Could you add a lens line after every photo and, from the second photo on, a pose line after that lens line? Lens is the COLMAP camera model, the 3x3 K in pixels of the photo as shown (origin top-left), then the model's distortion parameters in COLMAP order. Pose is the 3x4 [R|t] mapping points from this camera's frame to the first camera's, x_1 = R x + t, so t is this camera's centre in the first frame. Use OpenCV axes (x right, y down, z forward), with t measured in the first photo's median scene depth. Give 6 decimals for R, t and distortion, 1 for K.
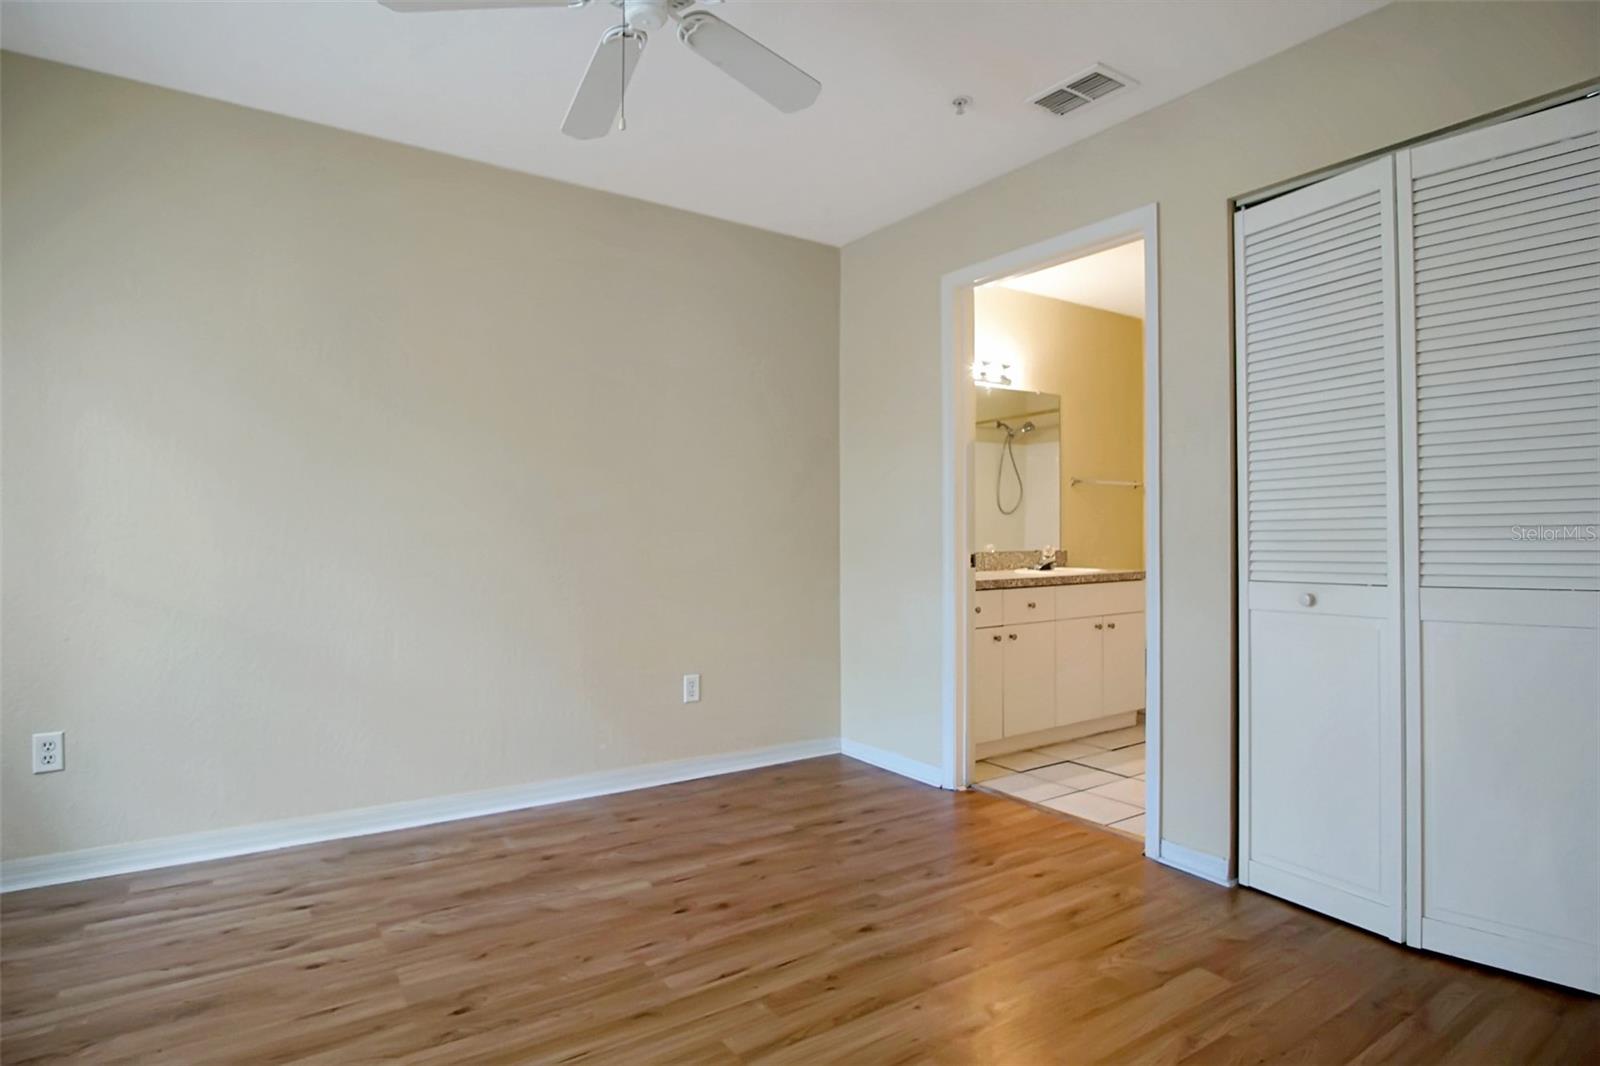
lens RADIAL K [[860.0, 0, 797.5], [0, 860.0, 528.7], [0, 0, 1]] dist [-0.024234, -0.000215]
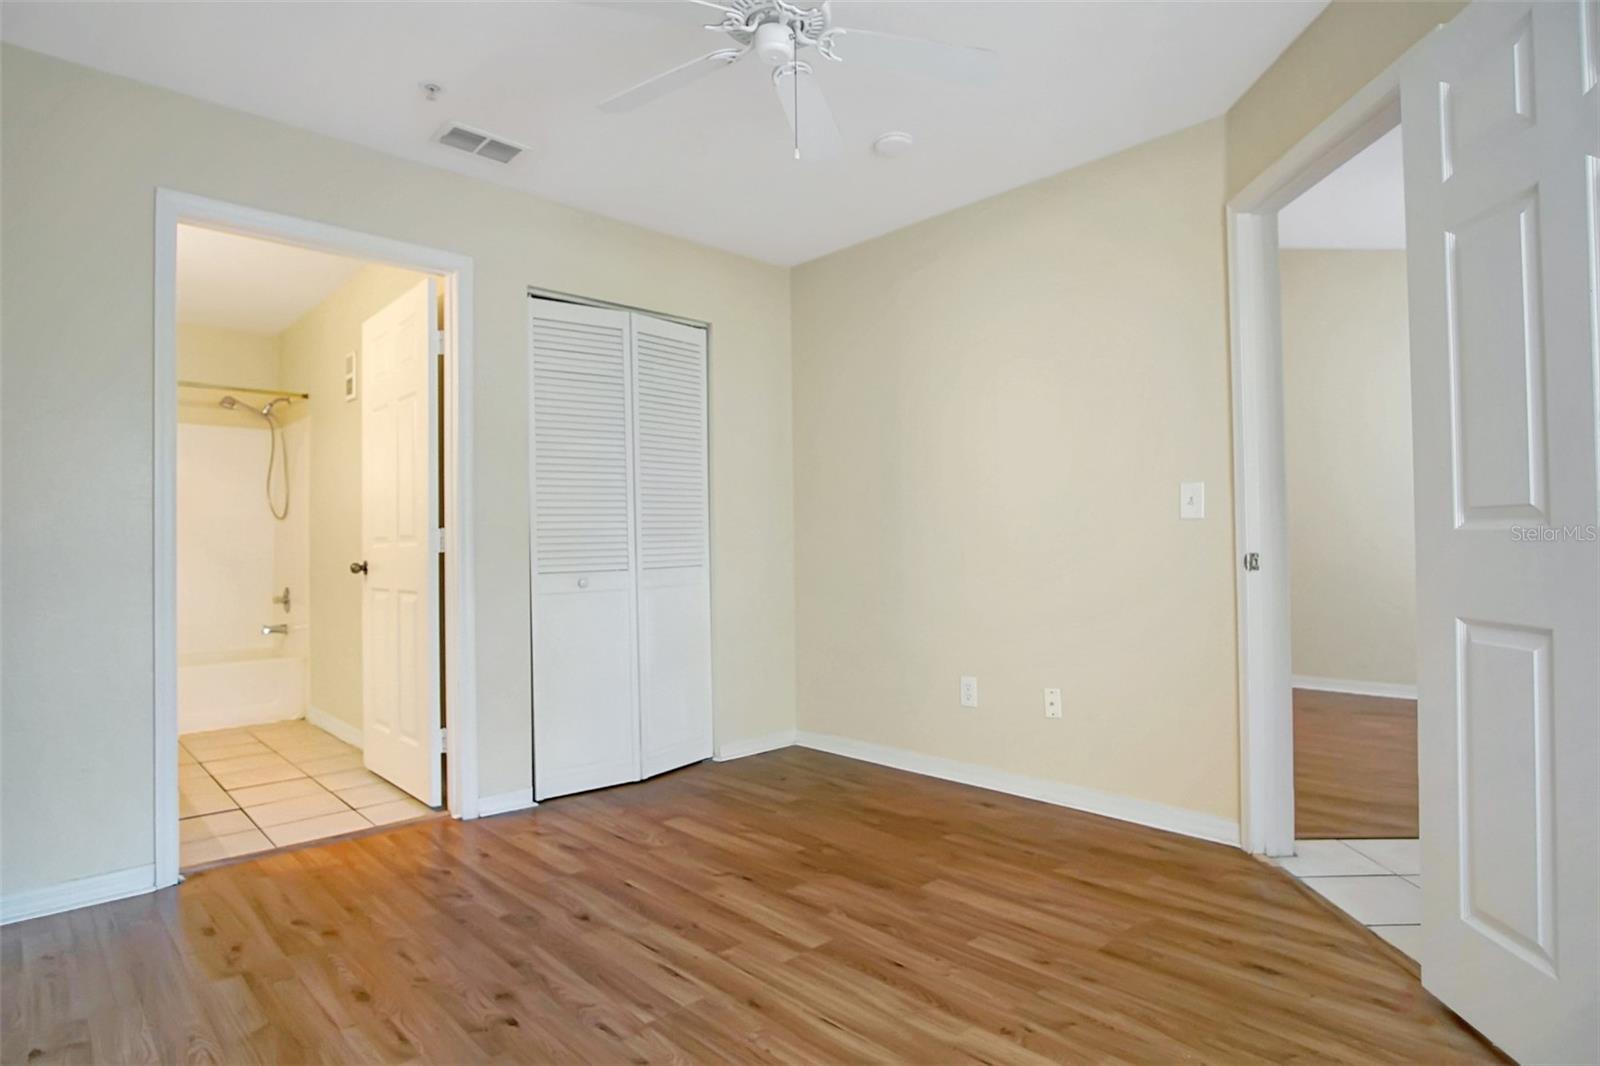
lens RADIAL K [[860.0, 0, 797.5], [0, 860.0, 528.7], [0, 0, 1]] dist [-0.024234, -0.000215]
pose [[-0.158853, 0.018818, 0.987123, -0.831123], [0.002281, 0.999823, -0.018693, 0.014717], [-0.987300, -0.000717, -0.158868, 0.764091]]
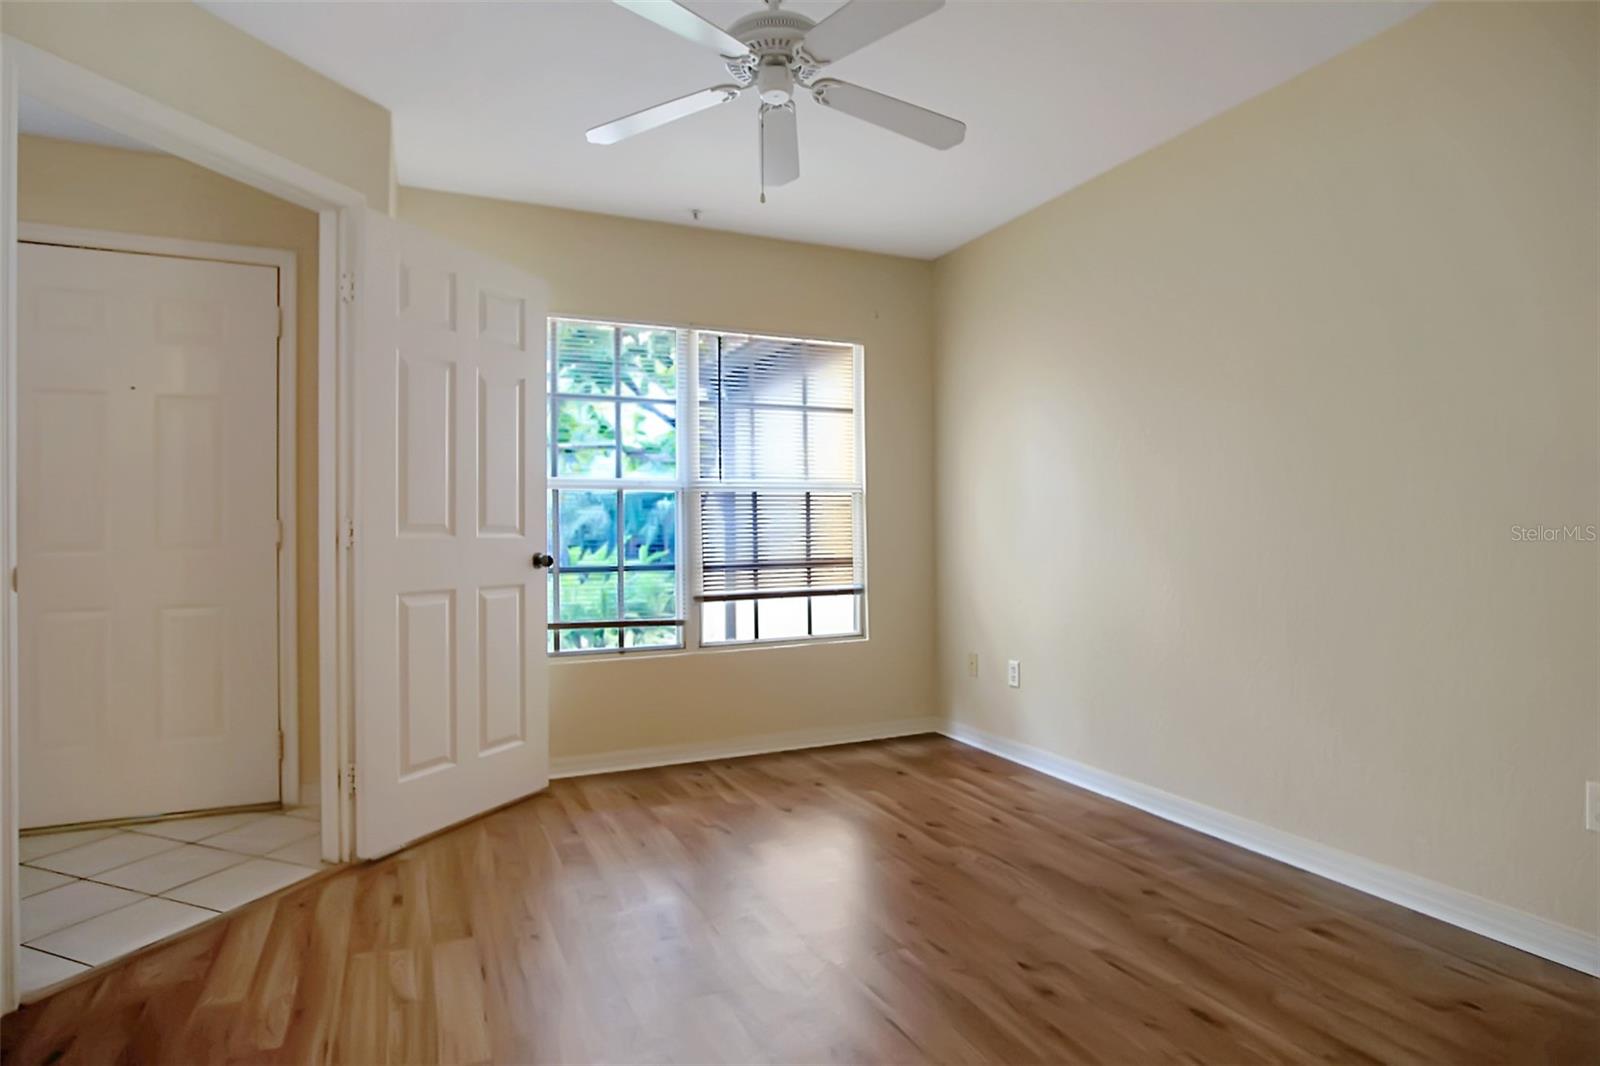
lens RADIAL K [[860.0, 0, 797.5], [0, 860.0, 528.7], [0, 0, 1]] dist [-0.024234, -0.000215]
pose [[-0.161375, -0.005839, -0.986876, 0.660453], [0.014071, 0.999867, -0.008216, 0.009488], [0.986793, -0.015212, -0.161271, 0.809922]]
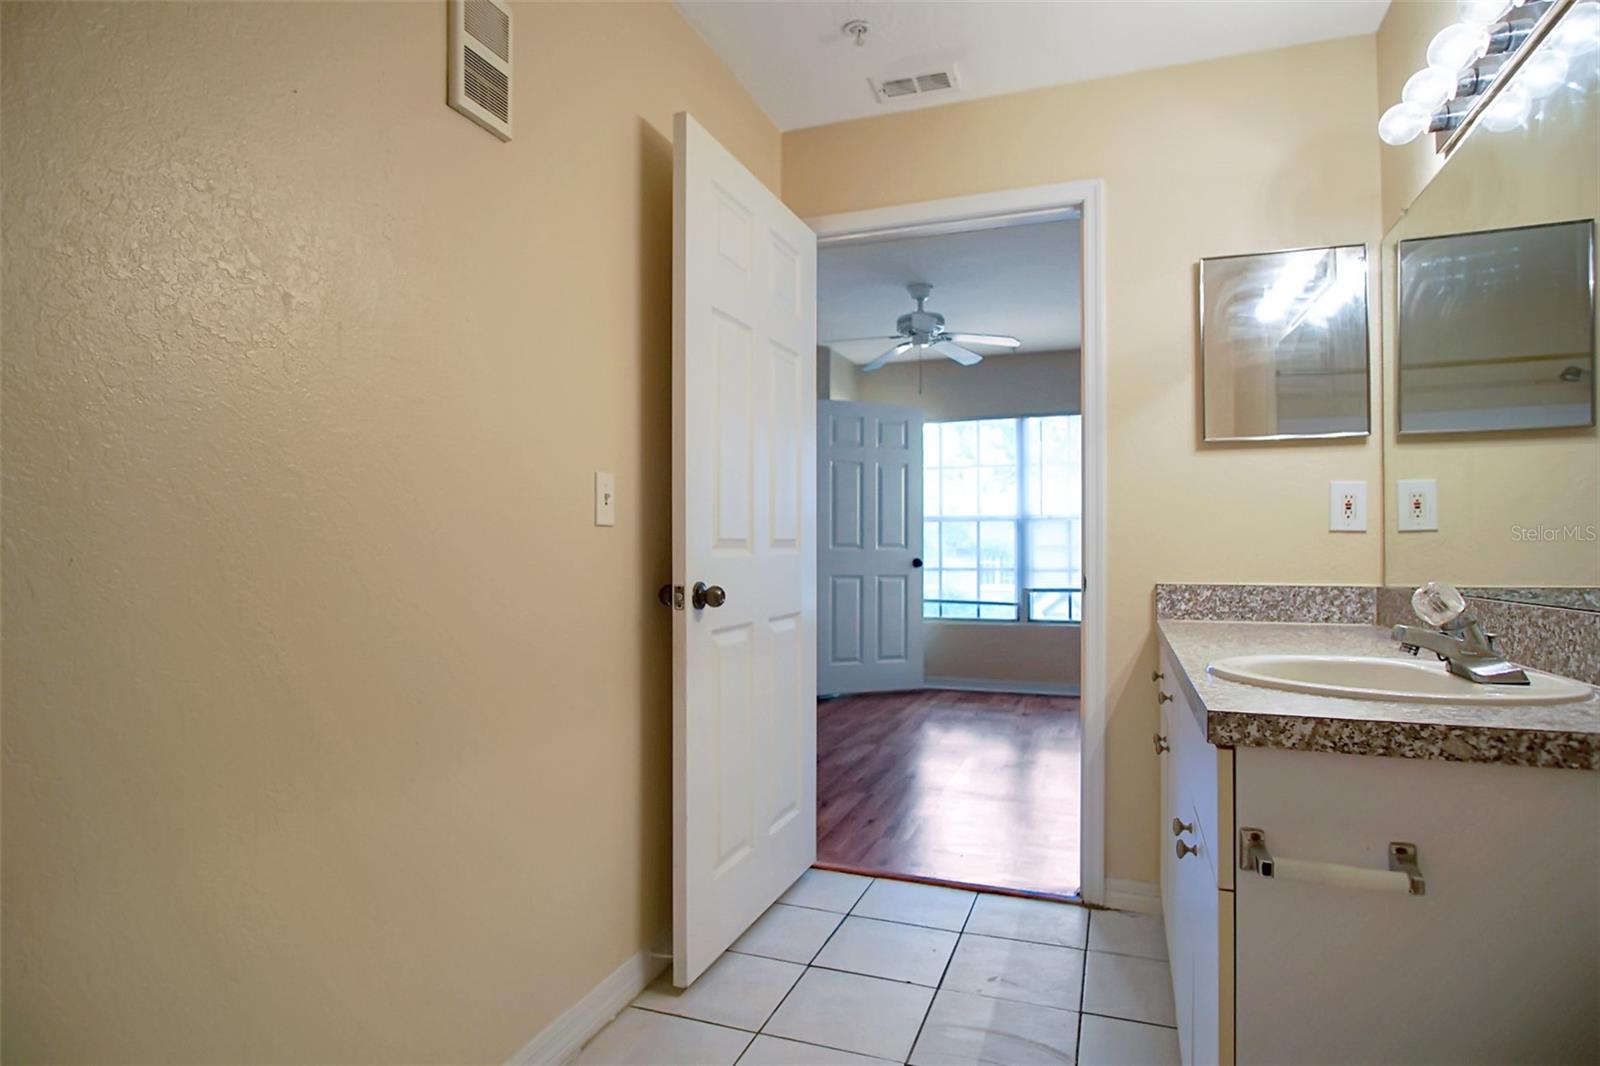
lens RADIAL K [[860.0, 0, 797.5], [0, 860.0, 528.7], [0, 0, 1]] dist [-0.024234, -0.000215]
pose [[-0.818284, -0.012078, -0.574687, 1.056846], [0.005741, 0.999558, -0.029181, 0.014574], [0.574785, -0.027177, -0.817853, 1.920837]]
